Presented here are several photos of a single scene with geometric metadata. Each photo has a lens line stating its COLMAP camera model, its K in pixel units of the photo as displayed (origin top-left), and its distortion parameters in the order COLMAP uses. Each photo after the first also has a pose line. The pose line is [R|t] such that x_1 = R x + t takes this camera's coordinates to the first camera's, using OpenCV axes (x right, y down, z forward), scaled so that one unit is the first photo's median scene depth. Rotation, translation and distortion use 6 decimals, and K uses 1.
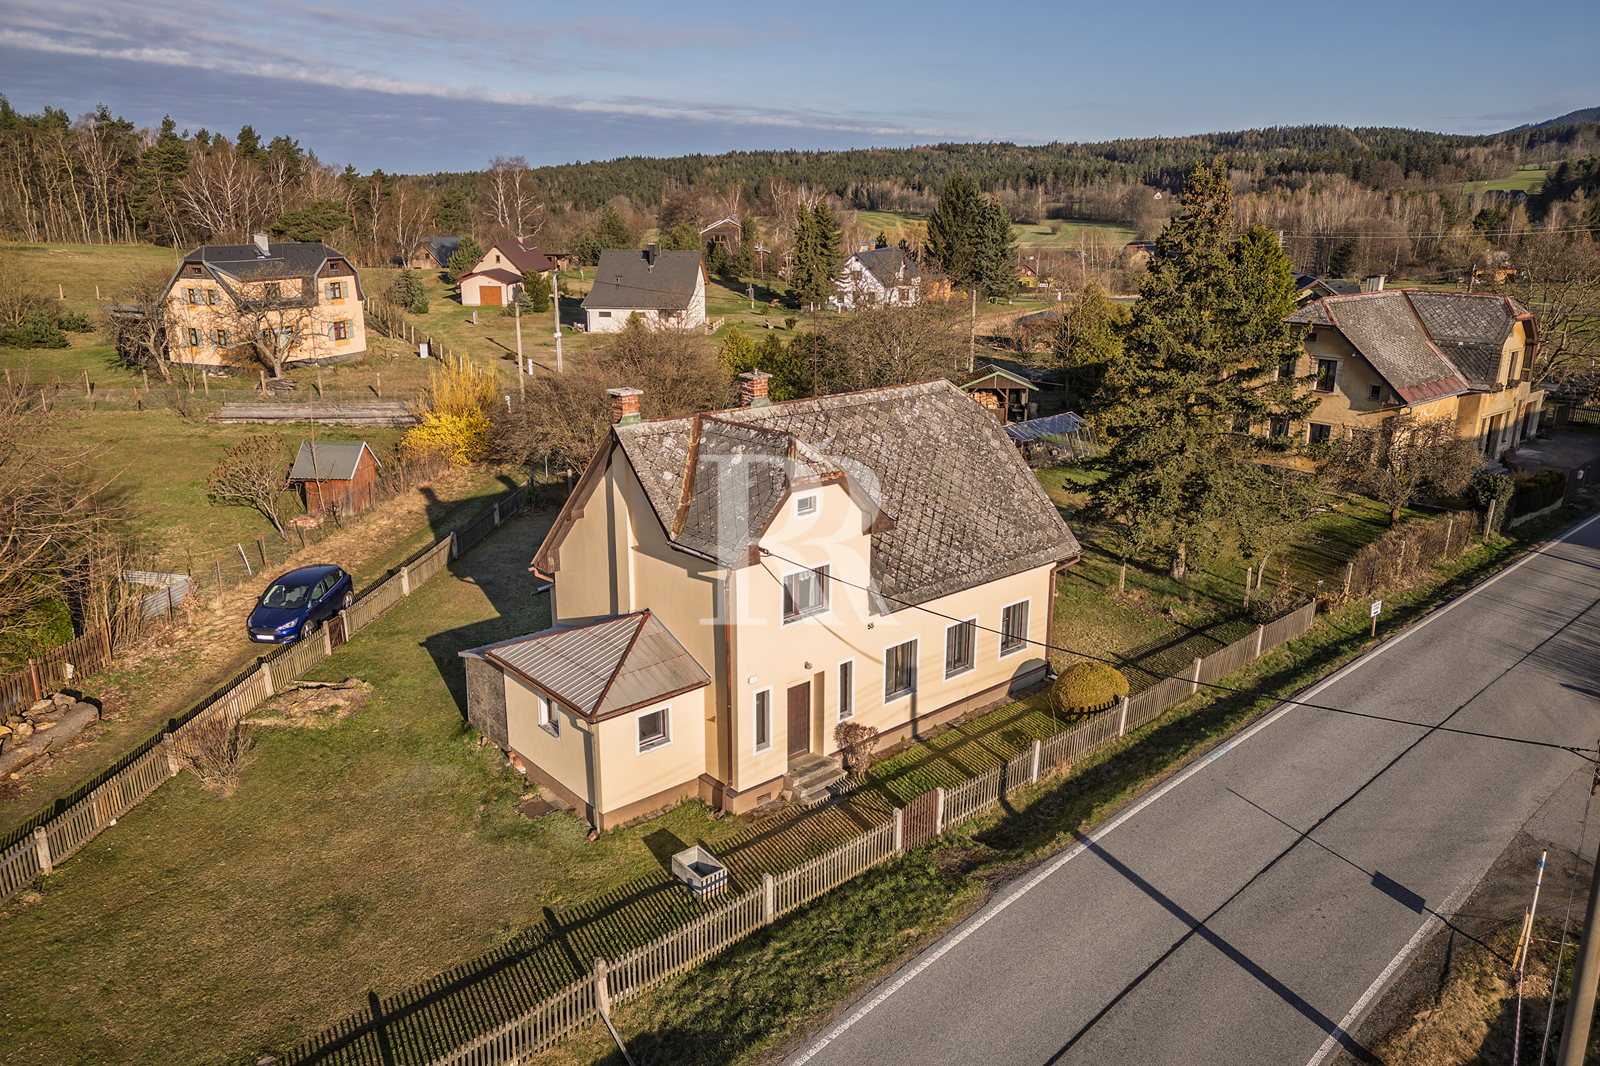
lens RADIAL K [[1152.4, 0, 804.9], [0, 1152.4, 513.2], [0, 0, 1]] dist [0.022962, -0.010077]
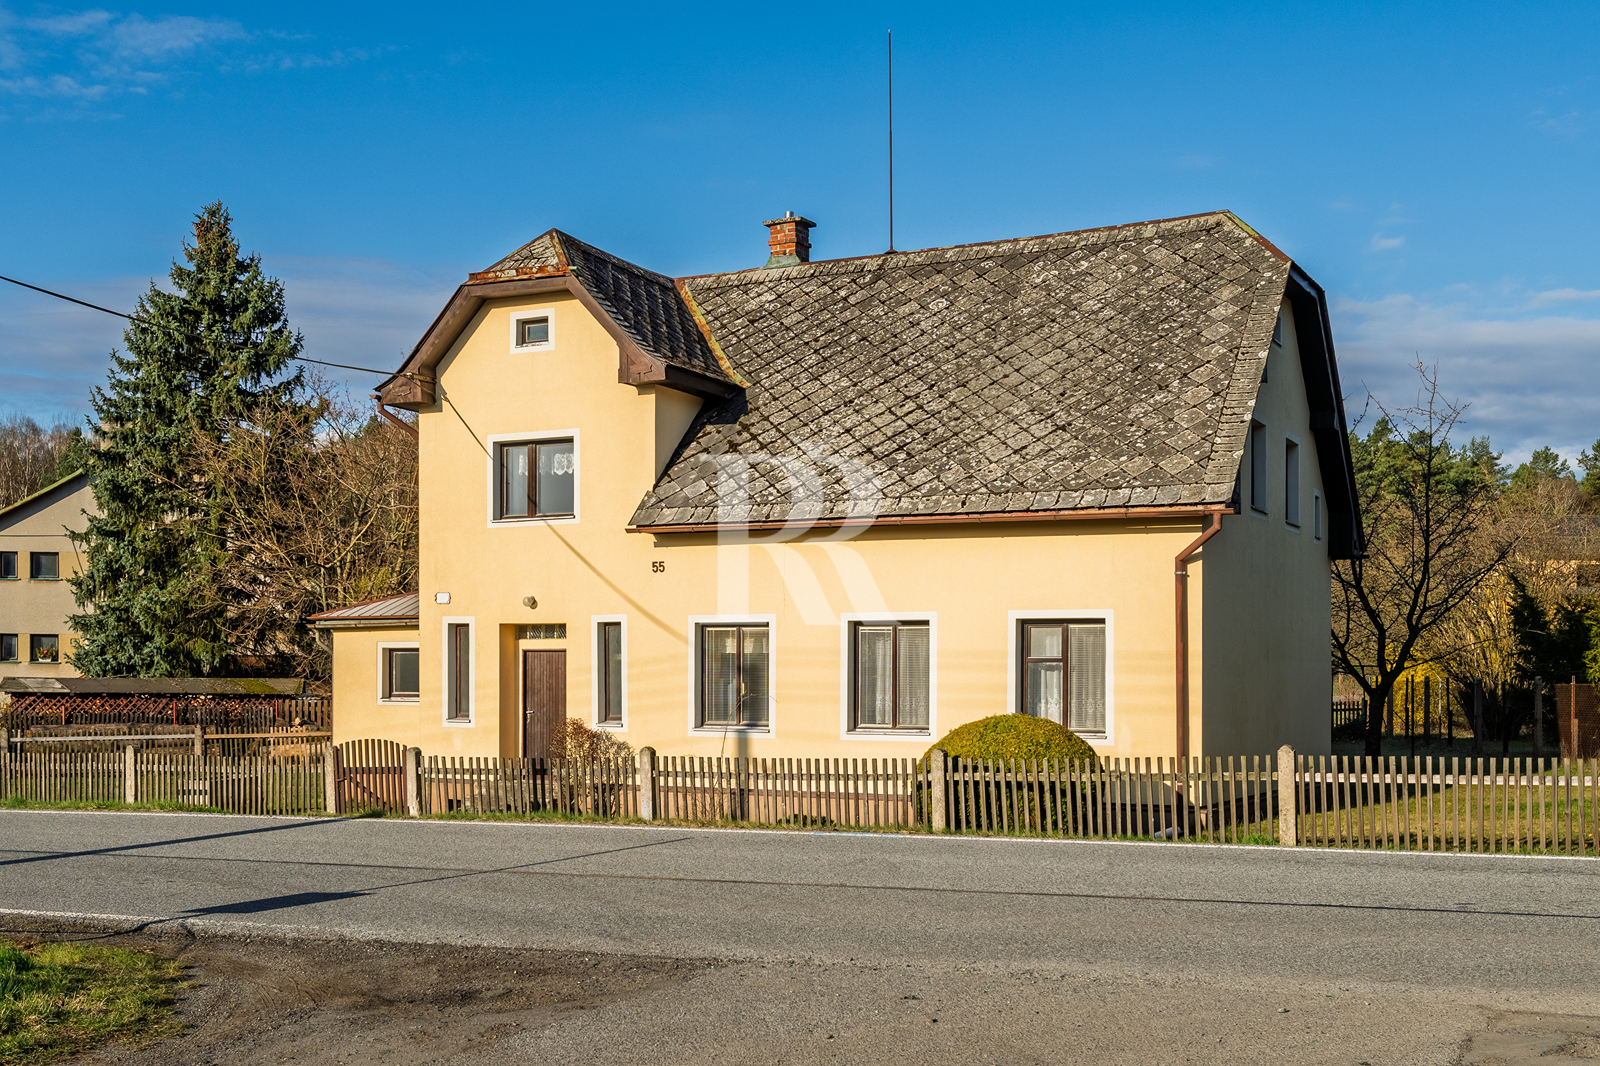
lens RADIAL K [[1798.5, 0, 690.3], [0, 1798.5, 678.3], [0, 0, 1]] dist [0.000517, 0.013427]
pose [[0.314195, -0.009848, -0.949307, 0.310970], [-0.254690, 0.962416, -0.094279, 0.079894], [0.914557, 0.271401, 0.299879, 0.268247]]
